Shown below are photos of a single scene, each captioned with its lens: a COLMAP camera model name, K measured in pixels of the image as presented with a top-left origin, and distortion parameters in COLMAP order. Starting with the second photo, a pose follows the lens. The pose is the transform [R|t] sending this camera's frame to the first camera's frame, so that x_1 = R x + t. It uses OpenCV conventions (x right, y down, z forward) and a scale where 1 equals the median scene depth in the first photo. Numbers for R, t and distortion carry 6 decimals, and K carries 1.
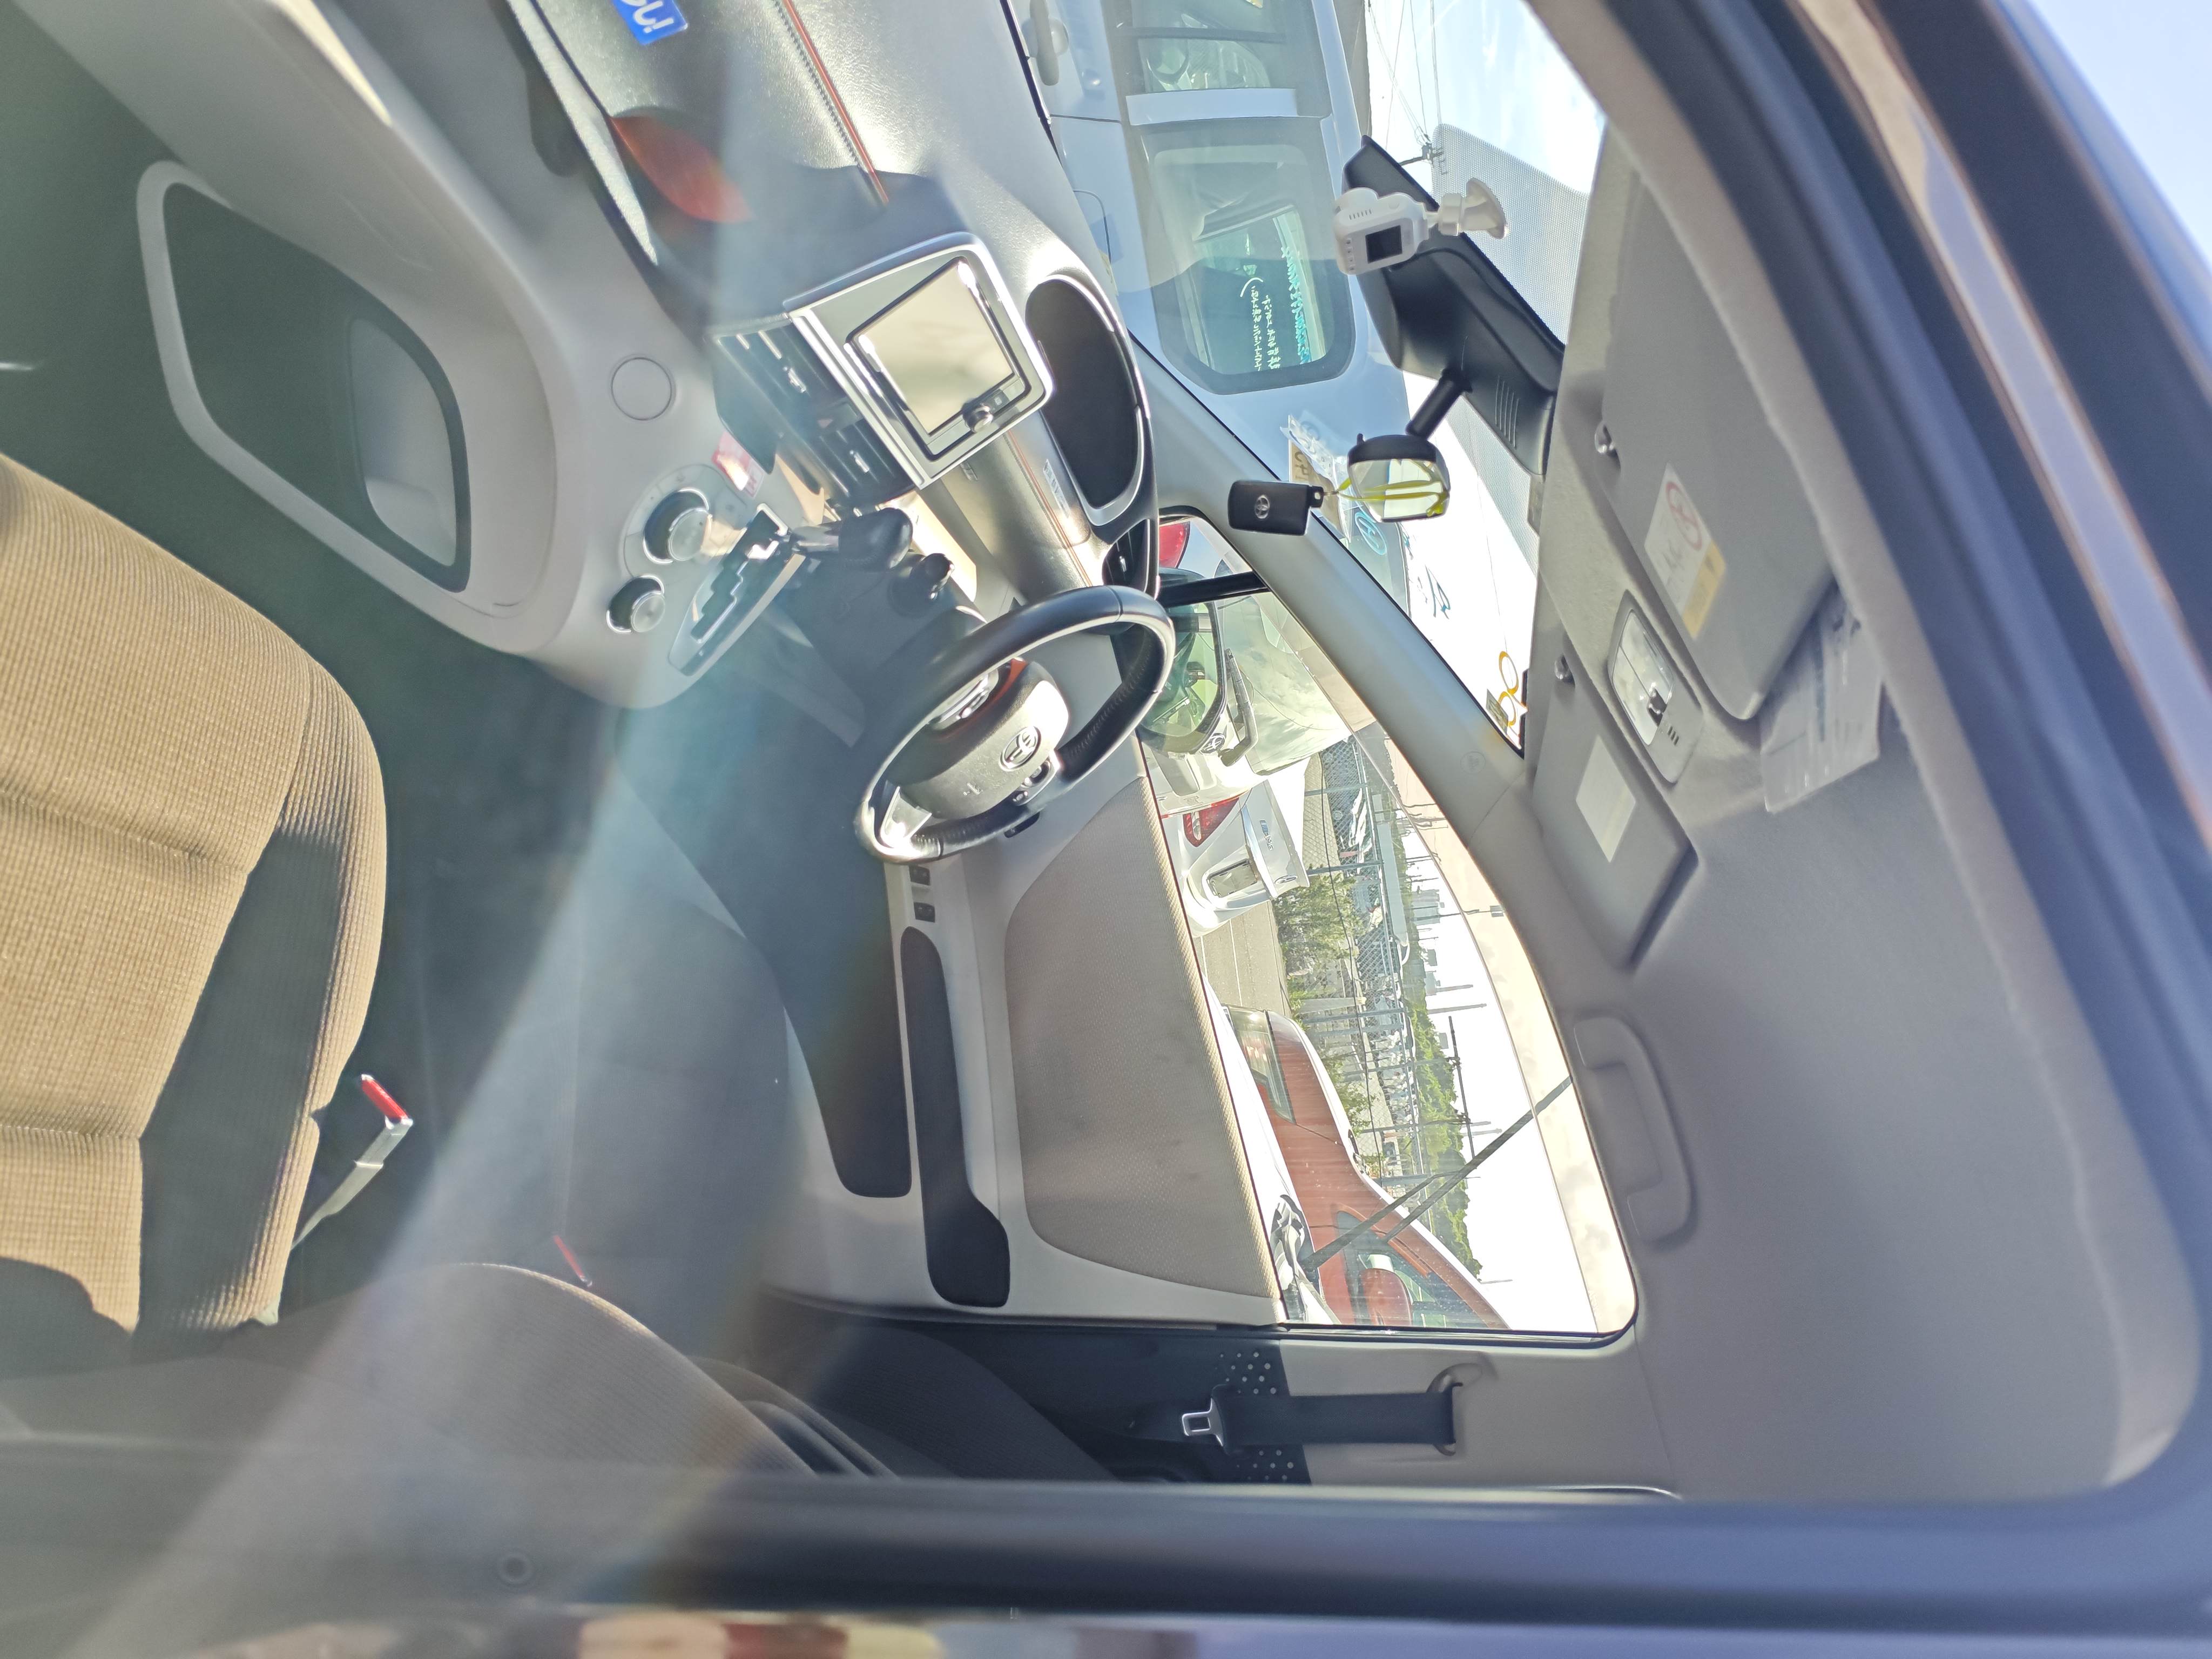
lens RADIAL K [[1705.1, 0, 1080.4], [0, 1705.1, 845.0], [0, 0, 1]] dist [0.043544, -0.042533]
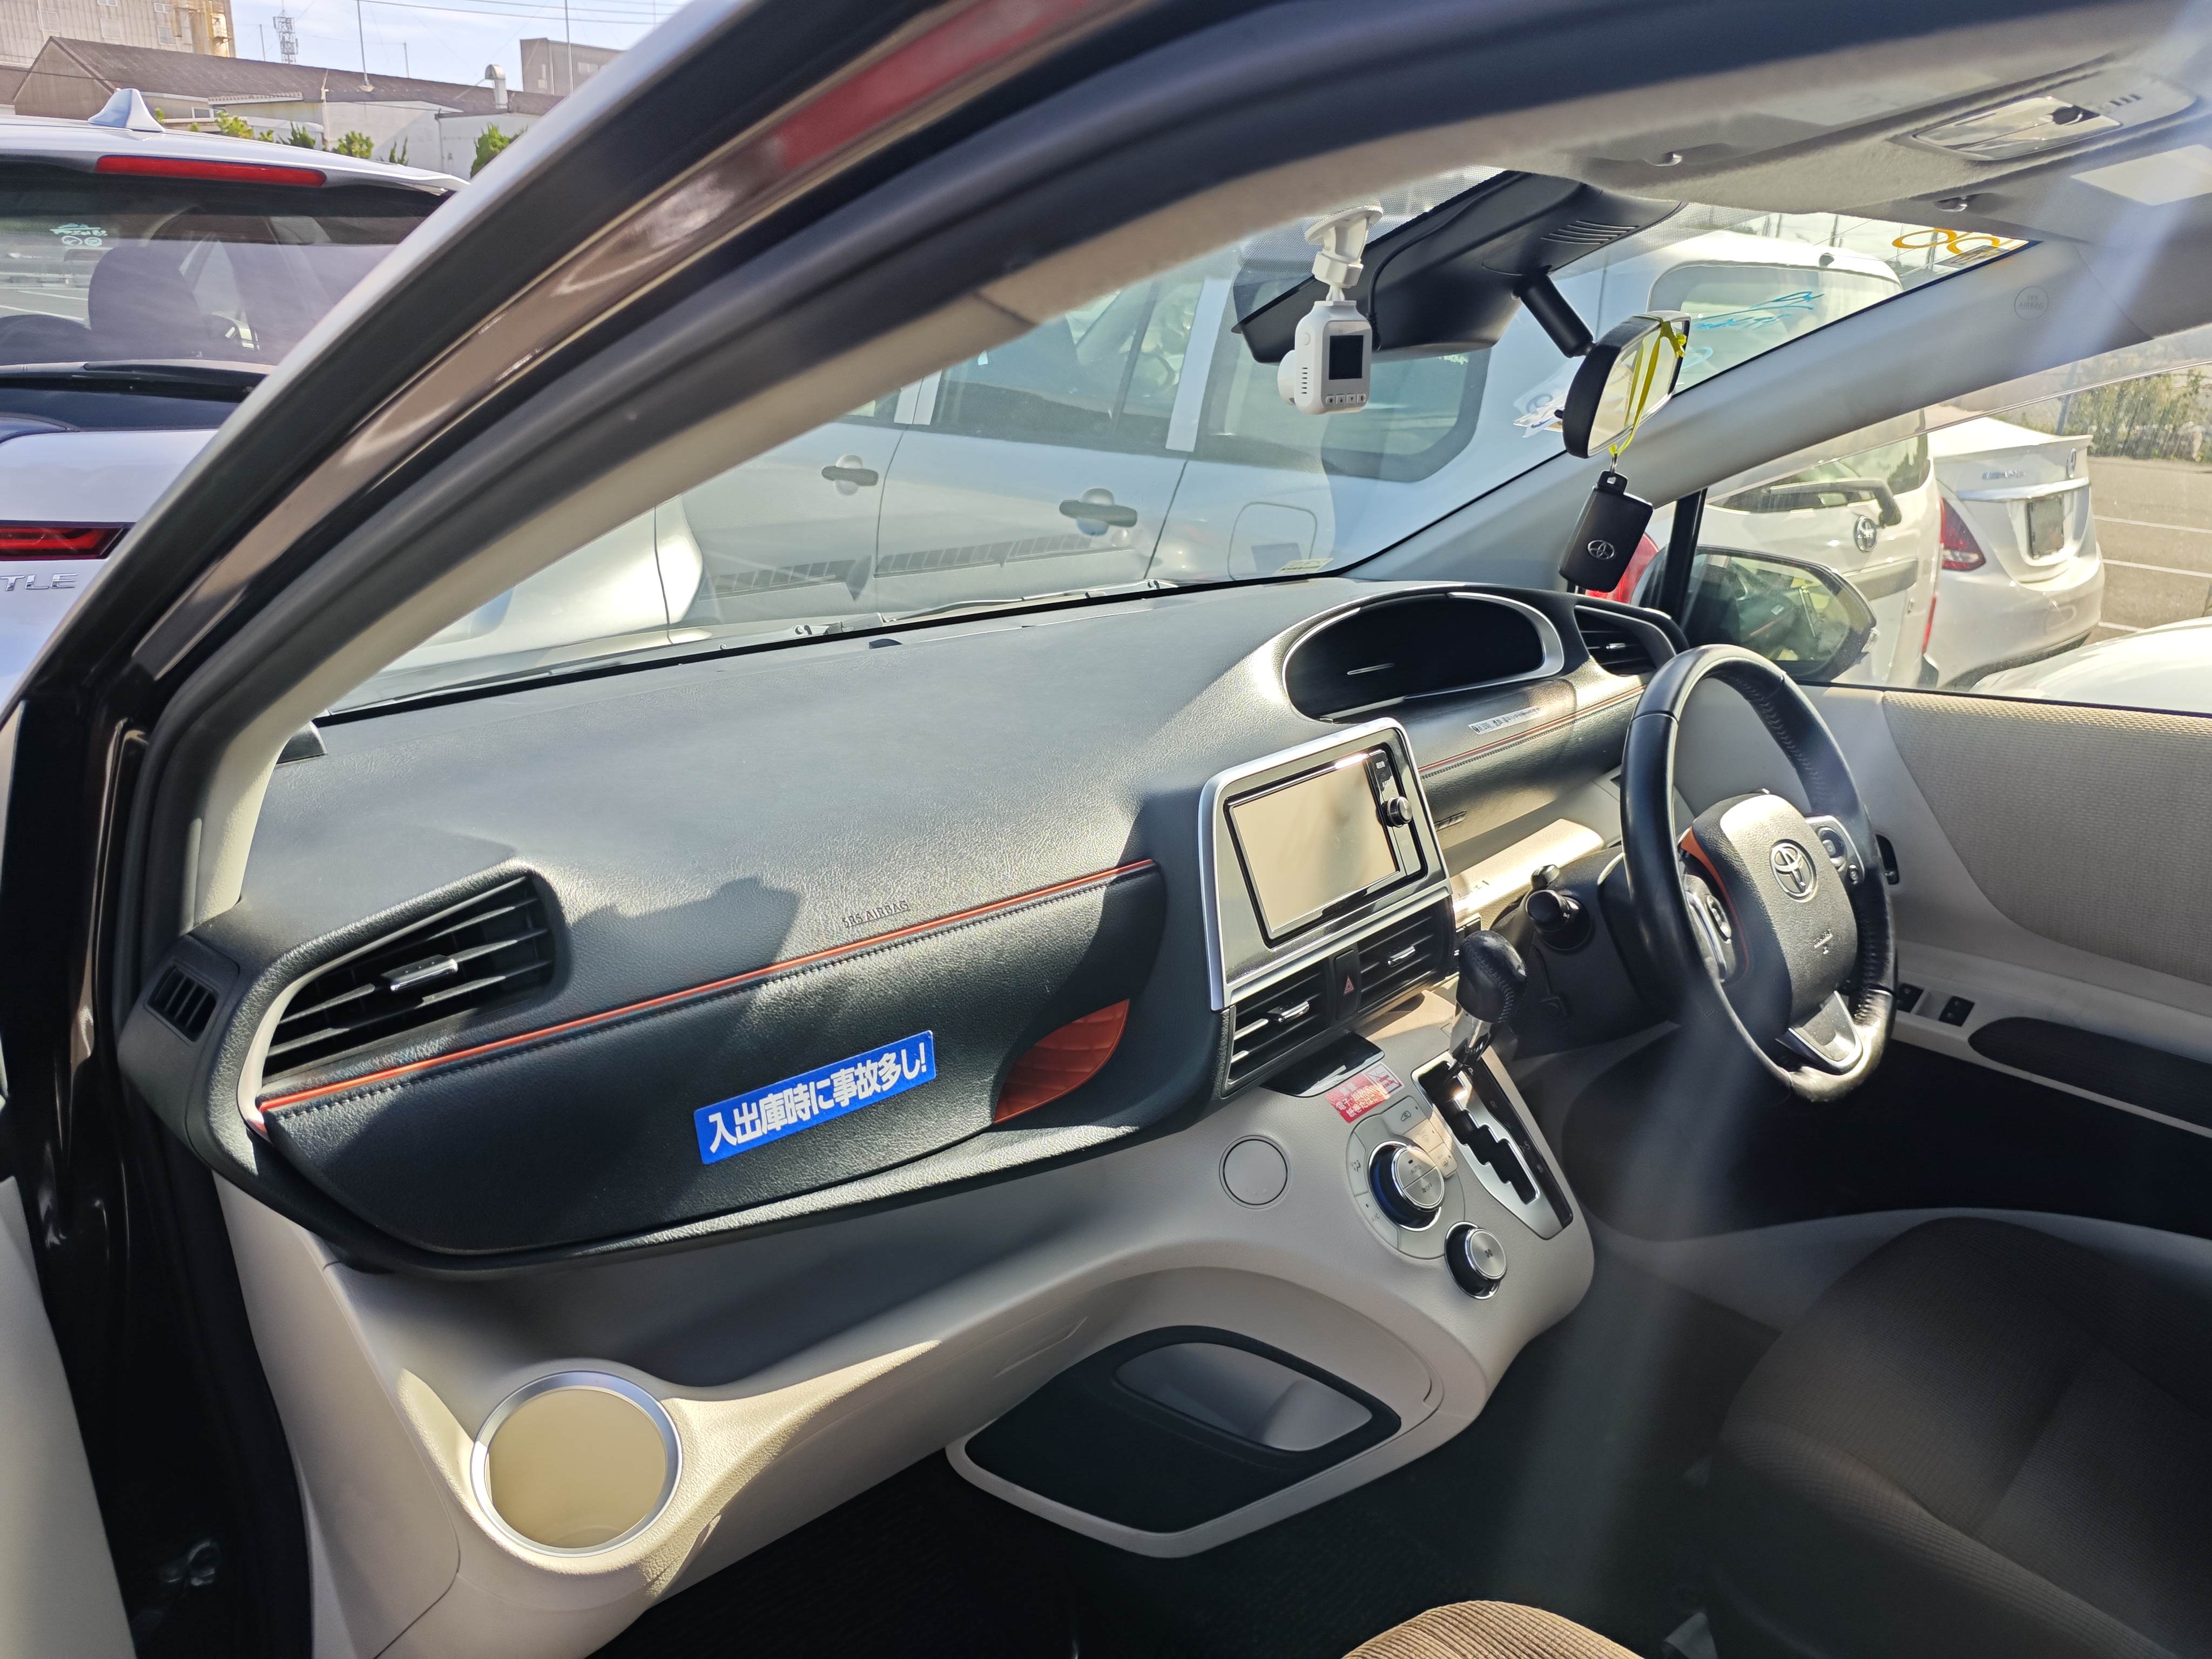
lens RADIAL K [[1705.1, 0, 1080.4], [0, 1705.1, 845.0], [0, 0, 1]] dist [0.043544, -0.042533]
pose [[0.259769, -0.933299, -0.247938, 0.100482], [0.861478, 0.339981, -0.377186, -0.049144], [0.436321, -0.115612, 0.892333, 0.126345]]
